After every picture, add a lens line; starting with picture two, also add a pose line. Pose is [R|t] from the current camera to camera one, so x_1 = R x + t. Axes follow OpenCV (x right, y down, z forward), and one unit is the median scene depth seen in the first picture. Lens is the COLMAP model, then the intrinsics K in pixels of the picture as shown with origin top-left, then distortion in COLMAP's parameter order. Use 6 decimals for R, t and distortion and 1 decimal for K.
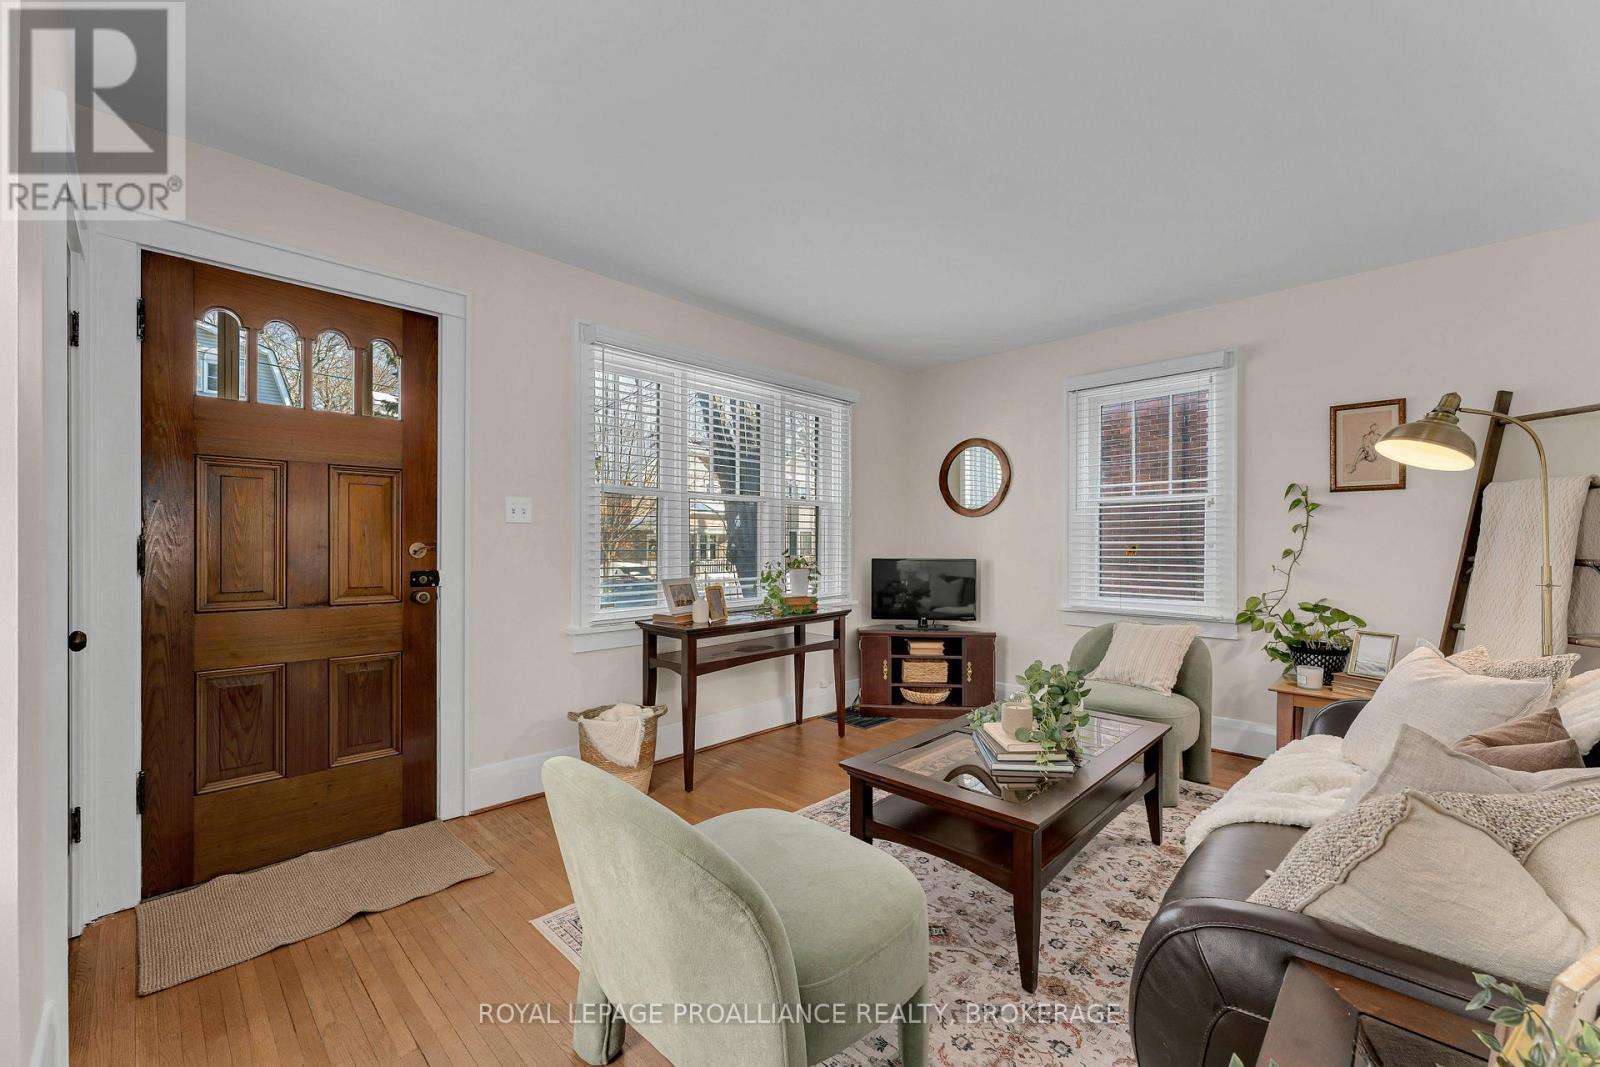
lens RADIAL K [[644.8, 0, 800.4], [0, 644.8, 543.3], [0, 0, 1]] dist [0.002813, -0.001164]
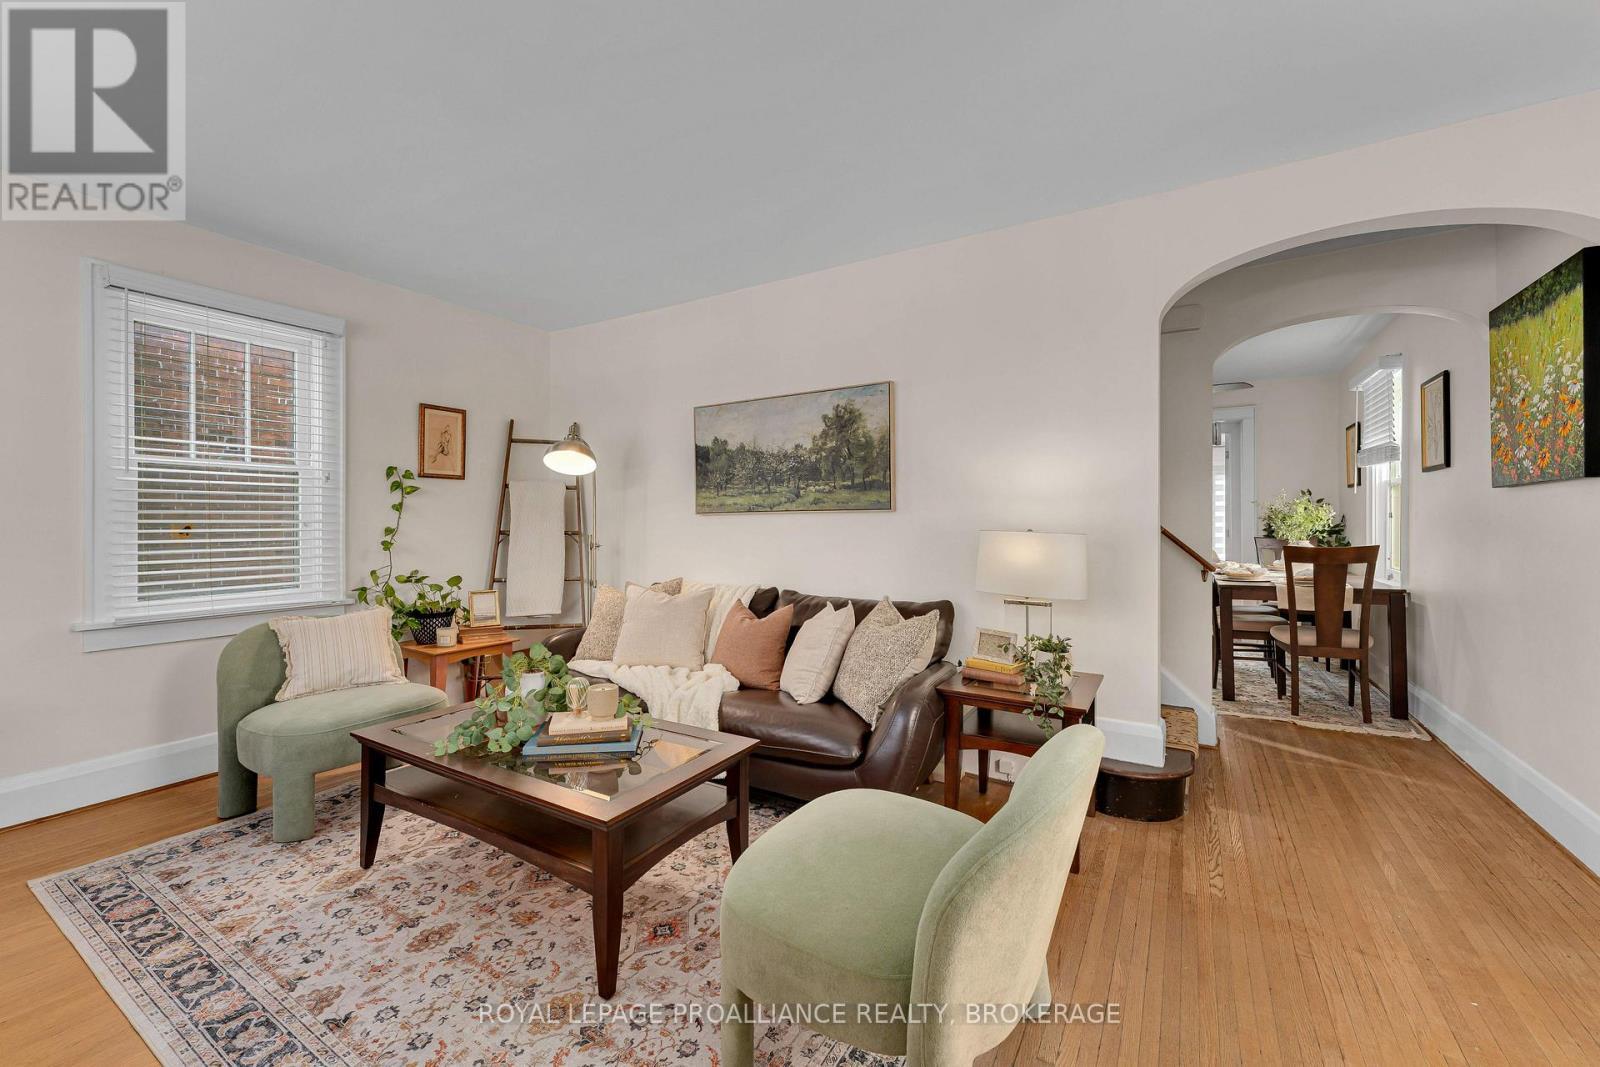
lens RADIAL K [[644.8, 0, 798.5], [0, 644.8, 520.2], [0, 0, 1]] dist [0.002813, -0.001164]
pose [[-0.220480, -0.003984, 0.975383, -0.440513], [-0.004752, 0.999984, 0.003010, -0.009005], [-0.975380, -0.003971, -0.220496, 0.574863]]
